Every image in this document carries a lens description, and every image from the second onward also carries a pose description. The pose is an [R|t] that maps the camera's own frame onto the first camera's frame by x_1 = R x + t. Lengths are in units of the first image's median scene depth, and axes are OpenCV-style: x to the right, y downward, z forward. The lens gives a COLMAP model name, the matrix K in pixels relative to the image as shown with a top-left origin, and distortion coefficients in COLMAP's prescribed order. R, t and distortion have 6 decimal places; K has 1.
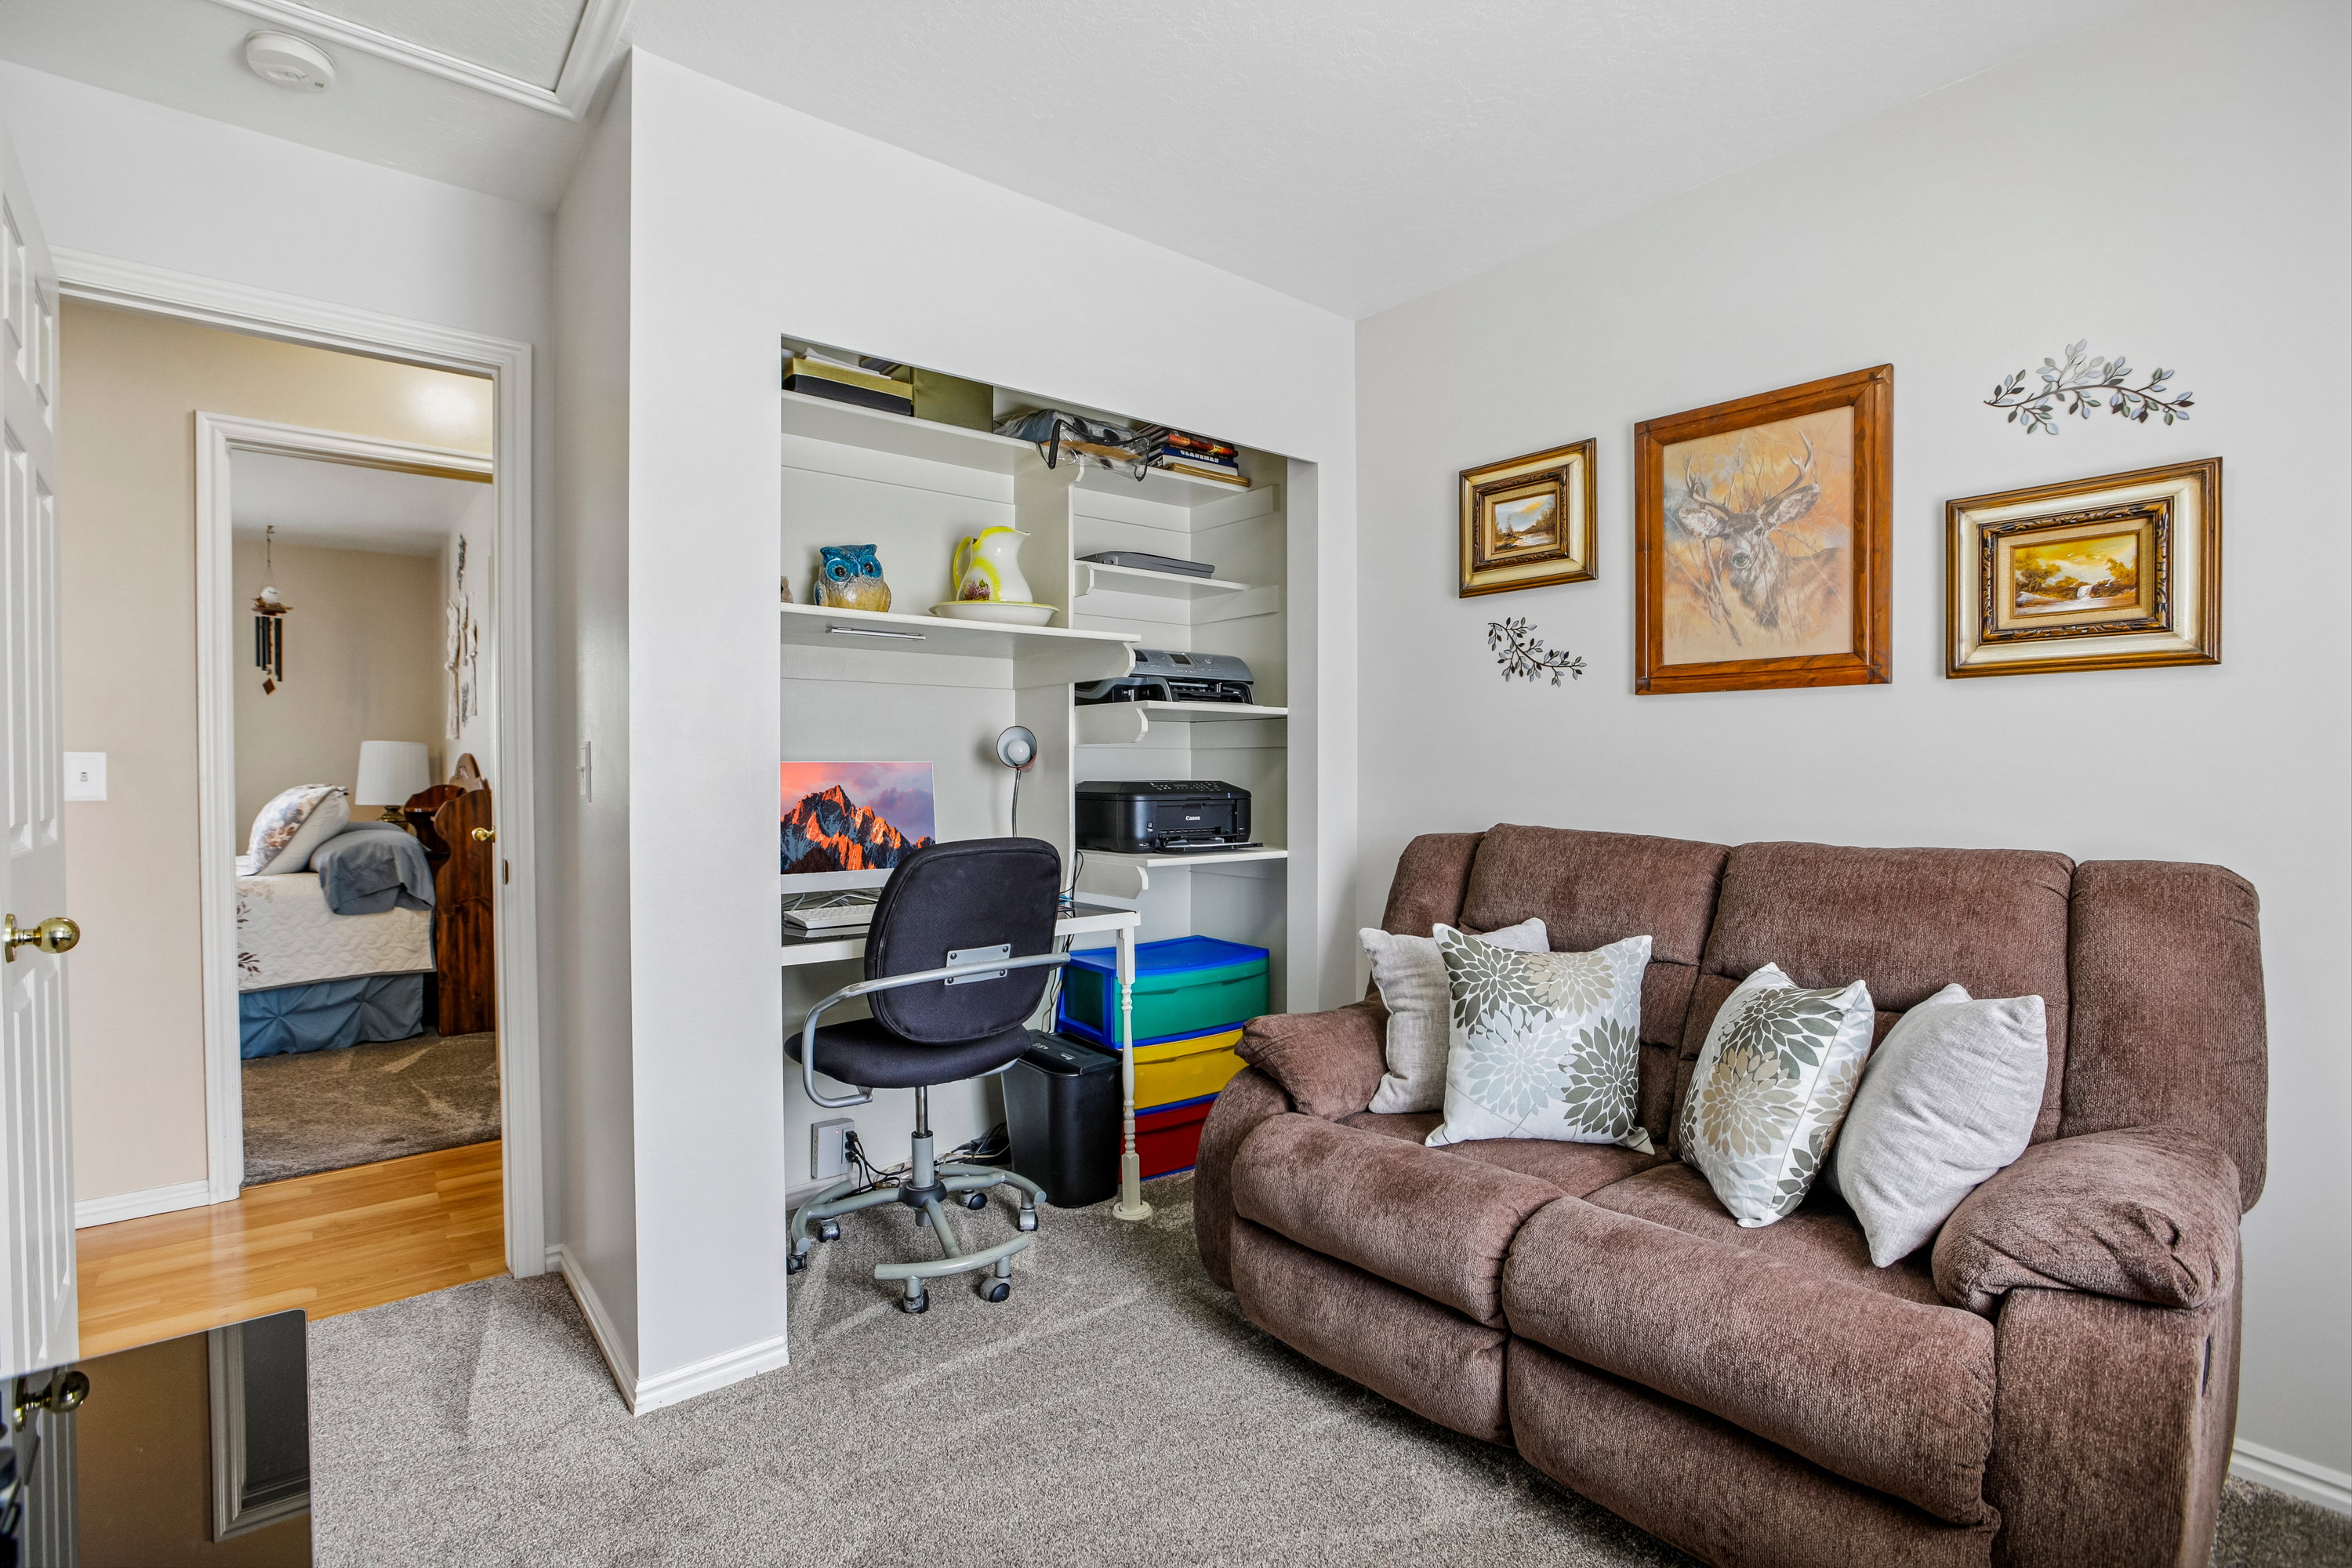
lens RADIAL K [[1096.2, 0, 1176.4], [0, 1096.2, 784.7], [0, 0, 1]] dist [-0.045762, 0.012830]
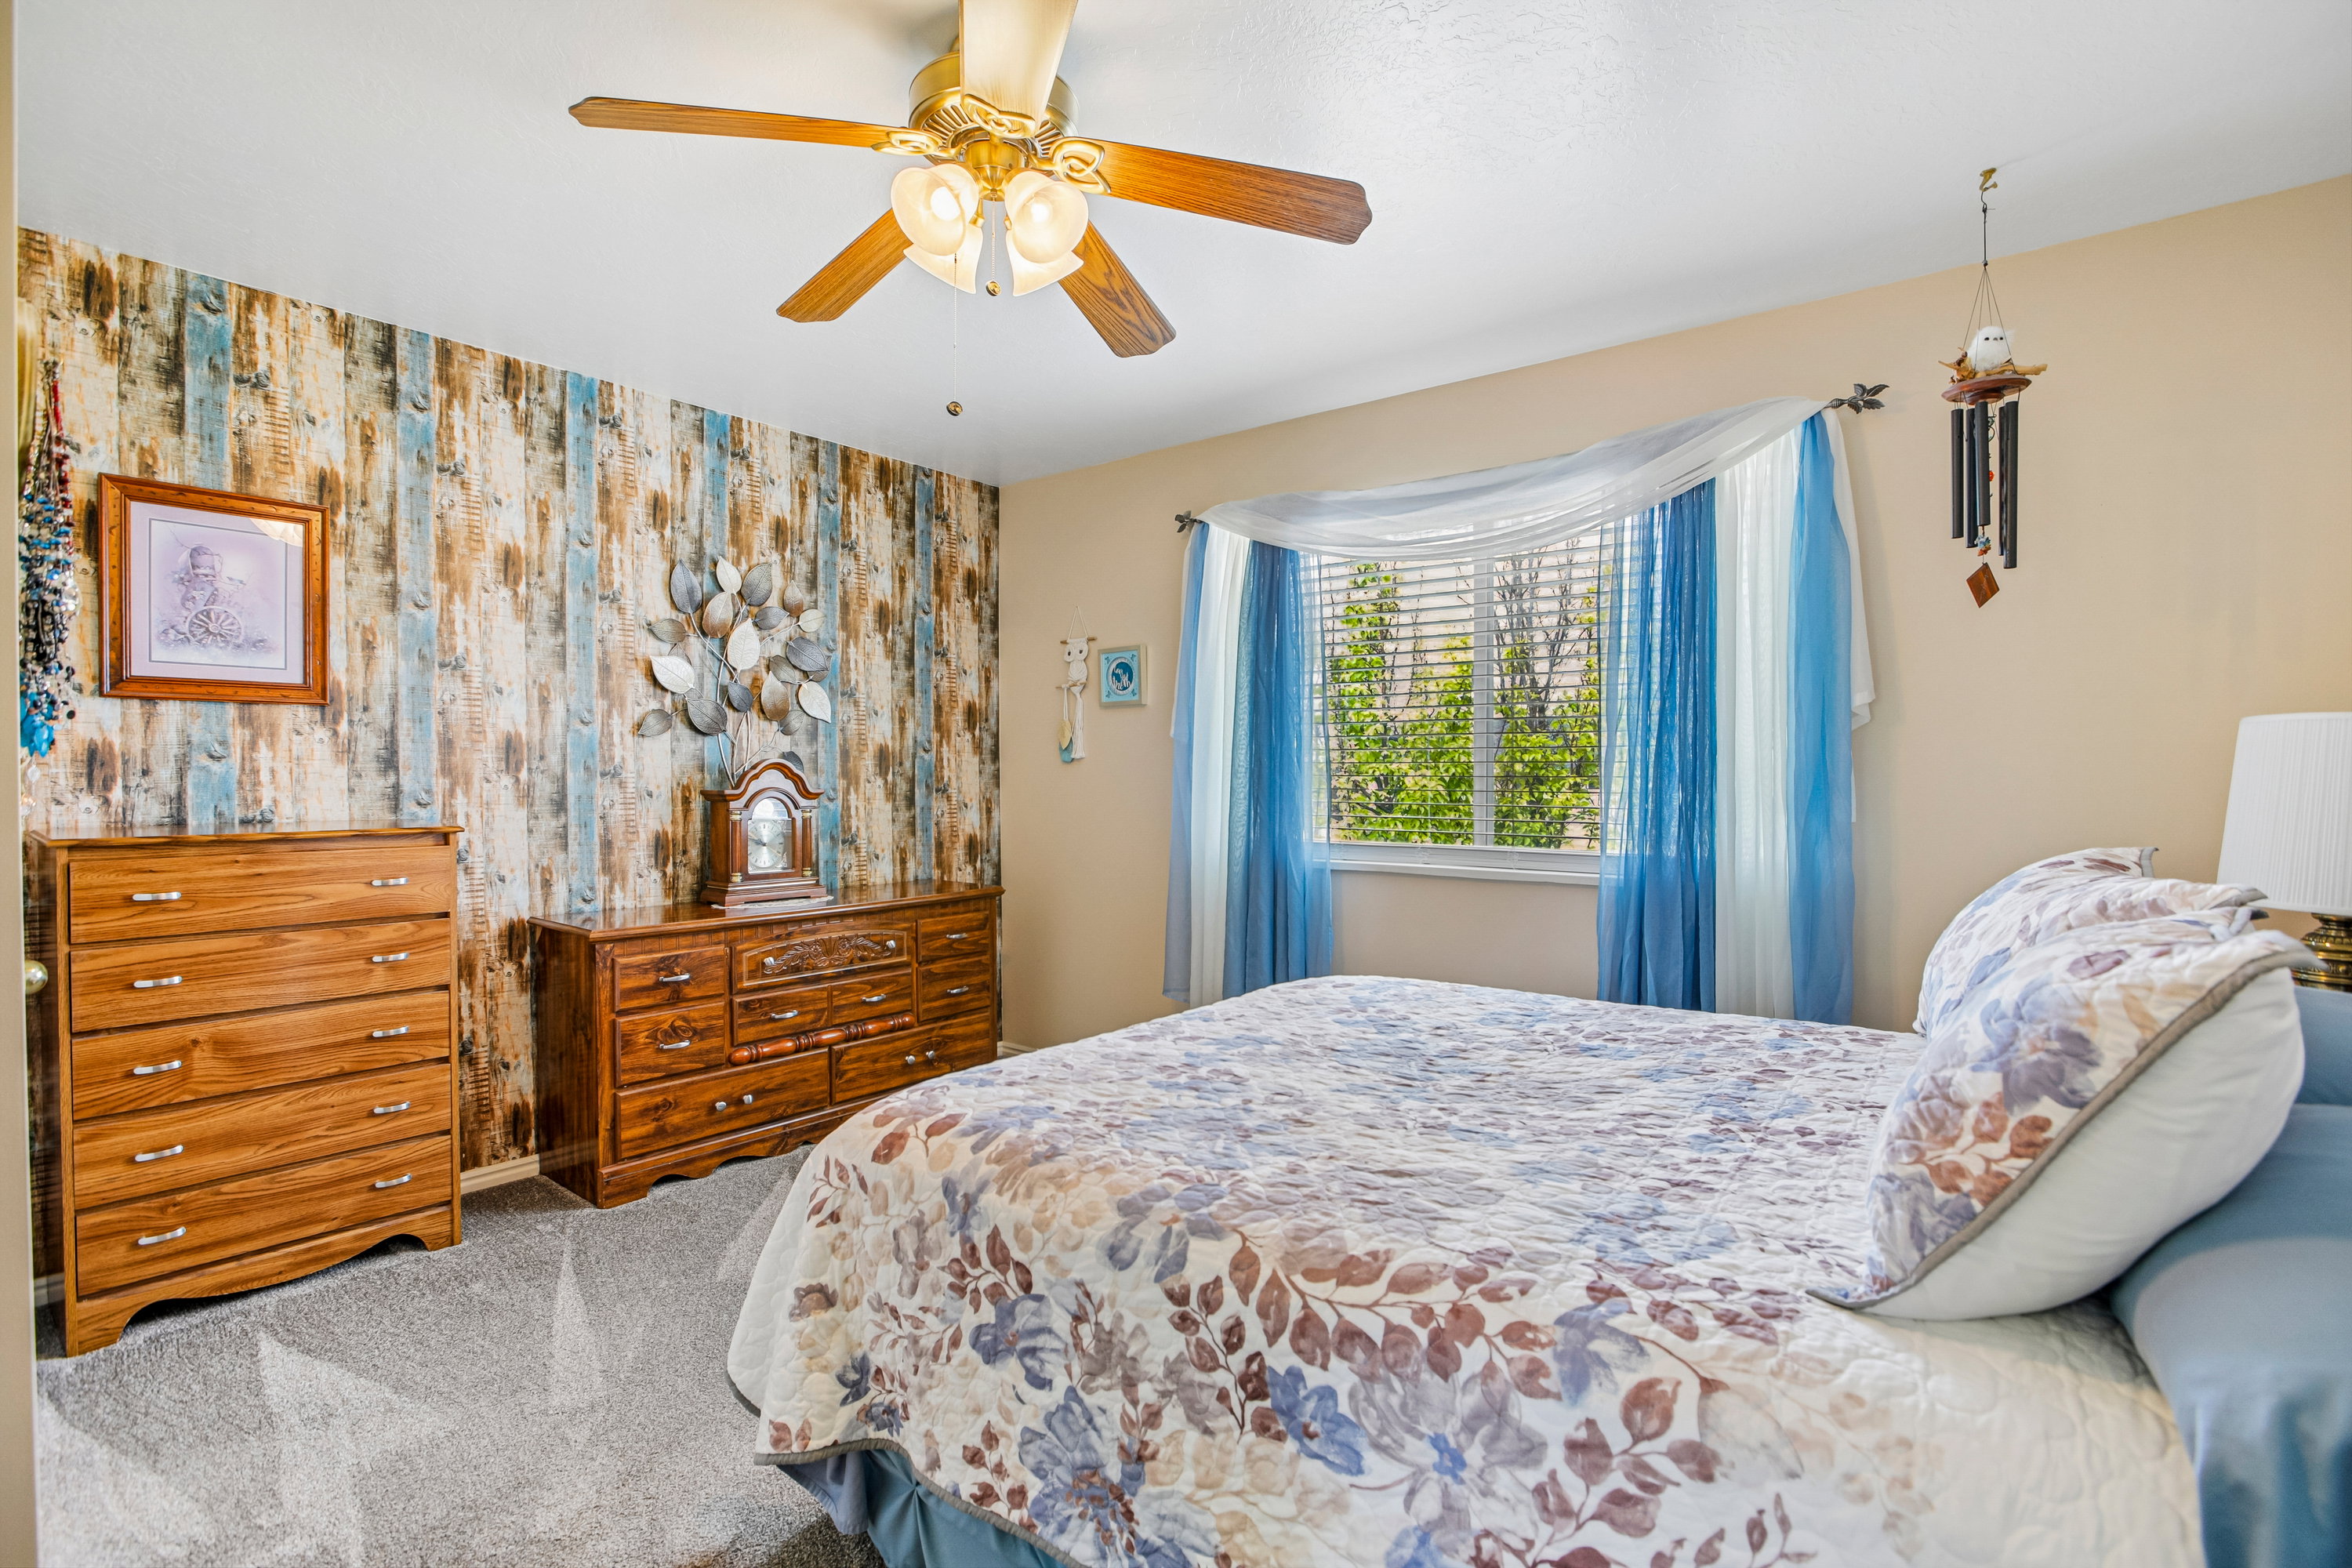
lens RADIAL K [[1096.2, 0, 1175.4], [0, 1096.2, 787.5], [0, 0, 1]] dist [-0.045762, 0.012830]
pose [[0.201547, 0.010875, -0.979419, -0.557981], [-0.017265, 0.999822, 0.007548, -0.018548], [0.979327, 0.015389, 0.201699, 0.670860]]
